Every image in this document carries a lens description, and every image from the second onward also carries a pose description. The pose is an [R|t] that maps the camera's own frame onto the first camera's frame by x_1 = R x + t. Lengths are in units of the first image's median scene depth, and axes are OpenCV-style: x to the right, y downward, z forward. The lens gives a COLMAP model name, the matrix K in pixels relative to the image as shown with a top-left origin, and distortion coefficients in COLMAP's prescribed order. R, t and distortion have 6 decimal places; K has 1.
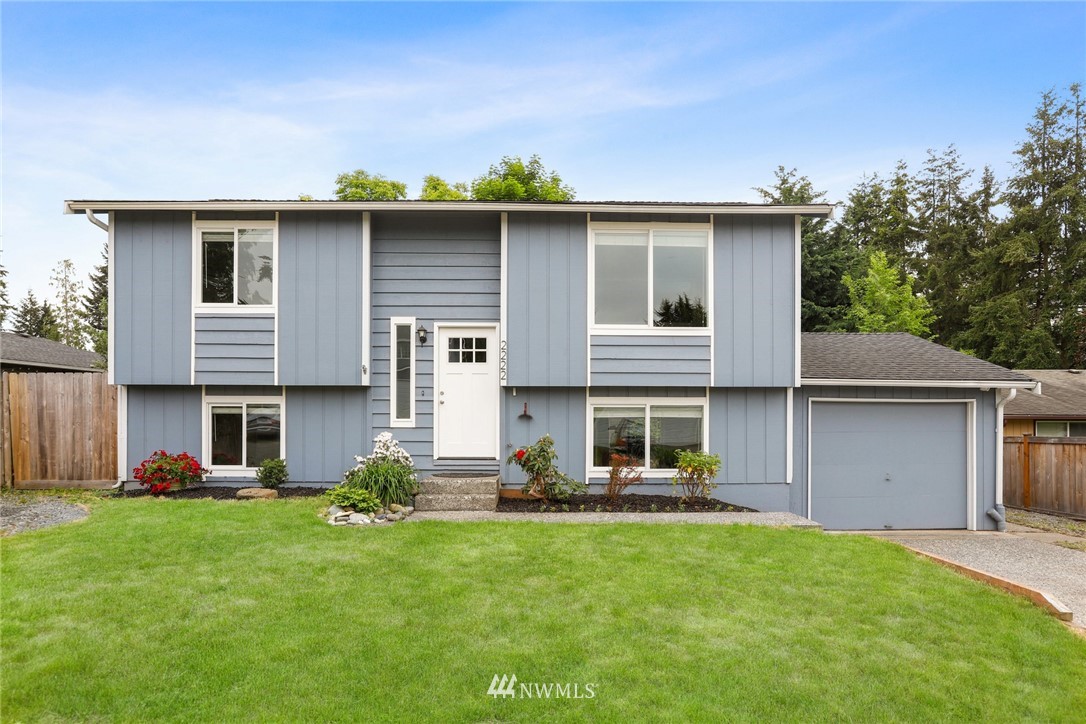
lens RADIAL K [[658.5, 0, 537.5], [0, 658.5, 368.8], [0, 0, 1]] dist [-0.028505, 0.019930]
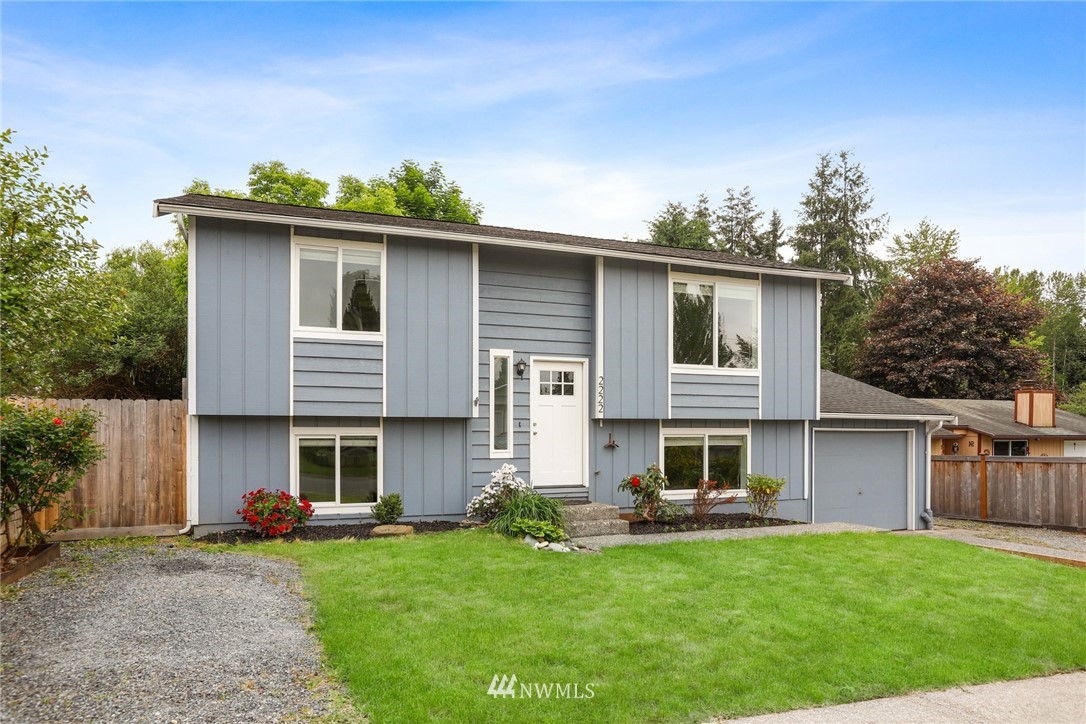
lens RADIAL K [[723.2, 0, 542.7], [0, 723.2, 363.4], [0, 0, 1]] dist [-0.023713, 0.008126]
pose [[0.931597, 0.030930, 0.362176, -0.550147], [-0.024418, 0.999448, -0.022546, -0.033639], [-0.362673, 0.012160, 0.931837, -0.067295]]
